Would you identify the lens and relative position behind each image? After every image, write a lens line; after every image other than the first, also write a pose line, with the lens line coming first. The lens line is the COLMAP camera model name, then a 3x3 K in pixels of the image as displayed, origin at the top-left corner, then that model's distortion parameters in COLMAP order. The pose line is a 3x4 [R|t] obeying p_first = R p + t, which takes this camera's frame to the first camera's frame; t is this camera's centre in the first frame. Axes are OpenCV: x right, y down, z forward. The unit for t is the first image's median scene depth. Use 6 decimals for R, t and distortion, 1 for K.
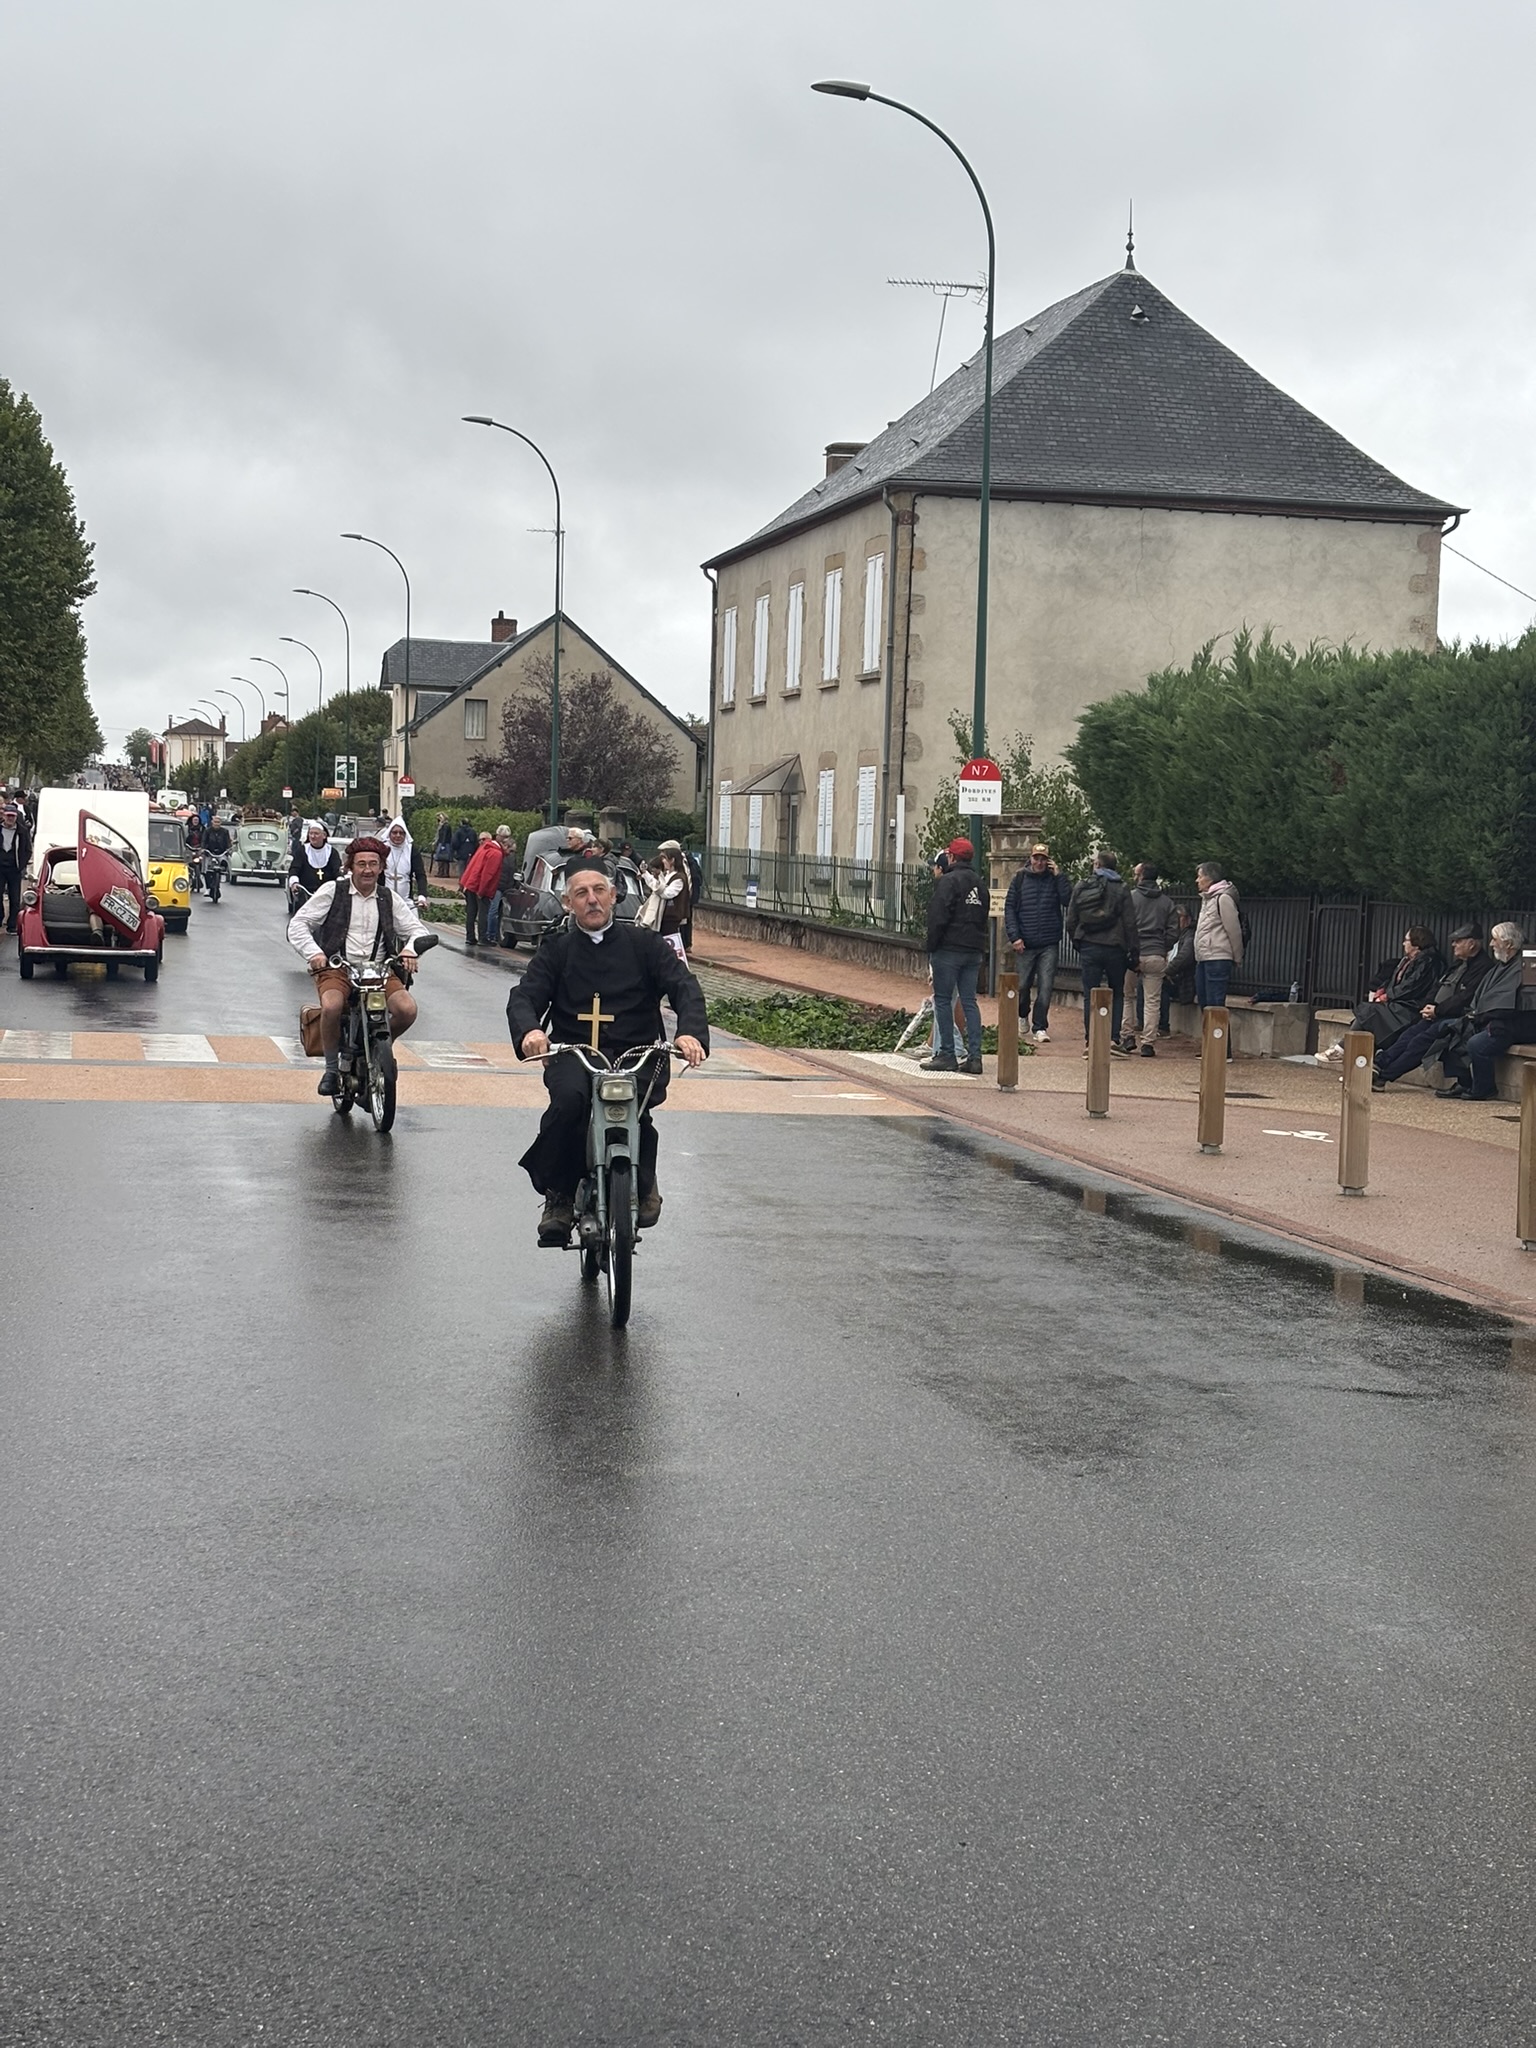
lens RADIAL K [[3060.3, 0, 764.2], [0, 3060.3, 1023.0], [0, 0, 1]] dist [0.131053, 0.000000]
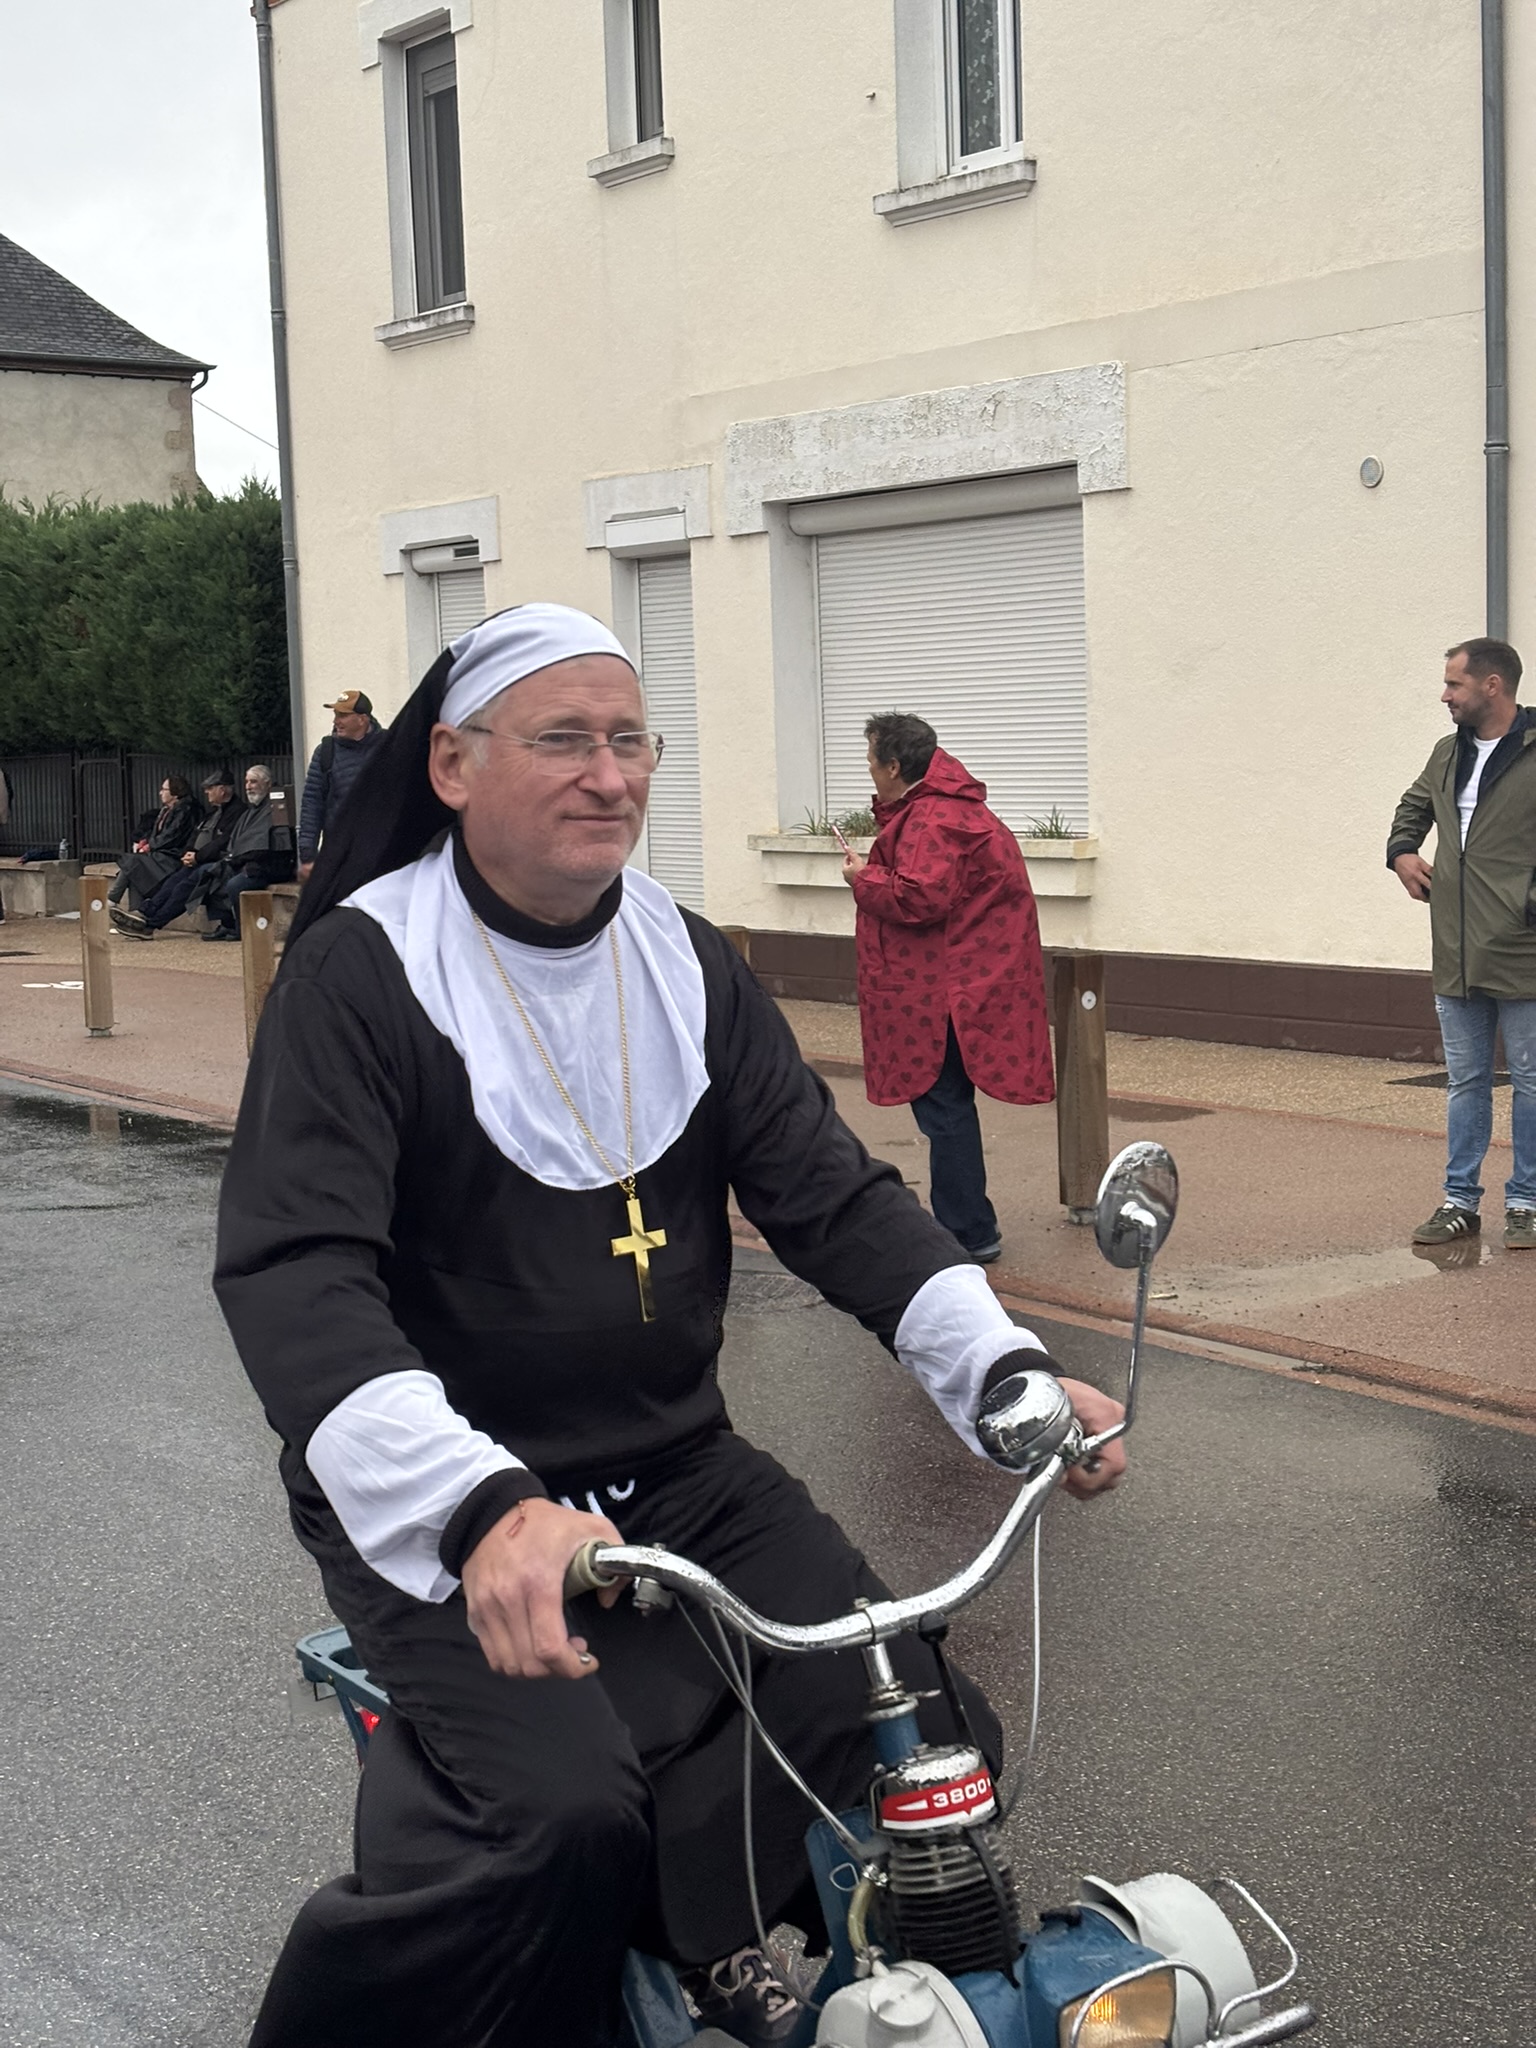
lens RADIAL K [[3060.3, 0, 767.6], [0, 3060.3, 1031.5], [0, 0, 1]] dist [0.131053, 0.000000]
pose [[0.927916, -0.089506, 0.361884, 0.018364], [0.072766, 0.995563, 0.059653, 0.006548], [-0.365618, -0.029020, 0.930313, -0.024356]]
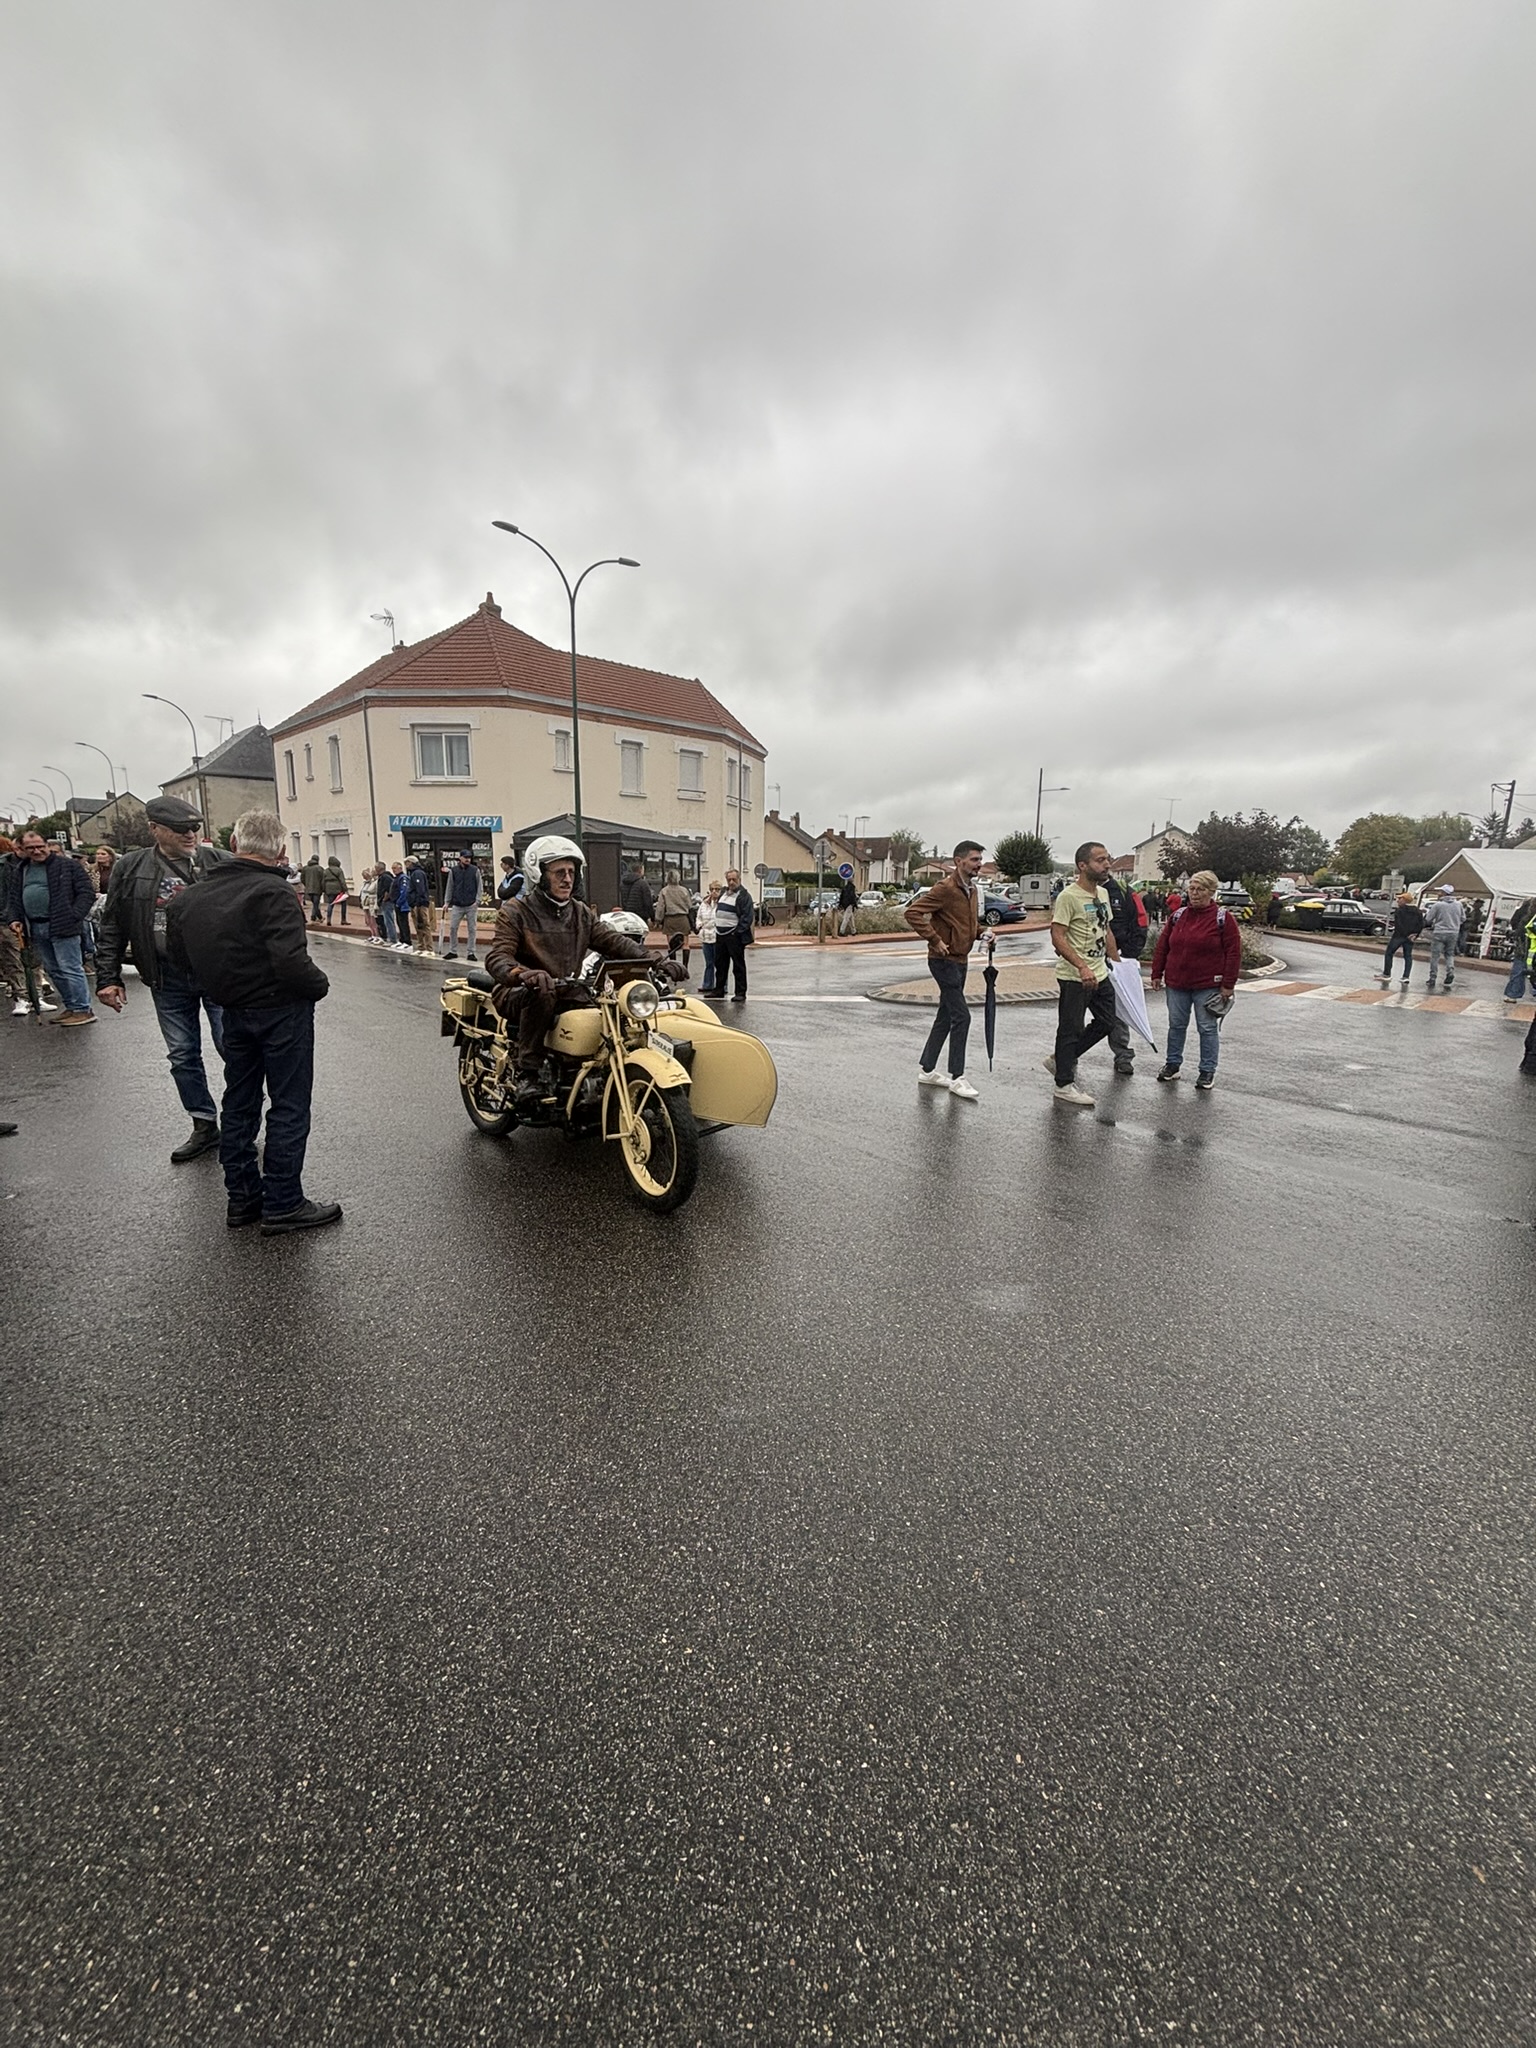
lens RADIAL K [[817.3, 0, 758.2], [0, 817.3, 1015.5], [0, 0, 1]] dist [0.002628, -0.000924]
pose [[0.851014, -0.098476, 0.515828, 0.153964], [0.031731, 0.990108, 0.136670, 0.056582], [-0.524184, -0.099940, 0.845721, -0.762067]]
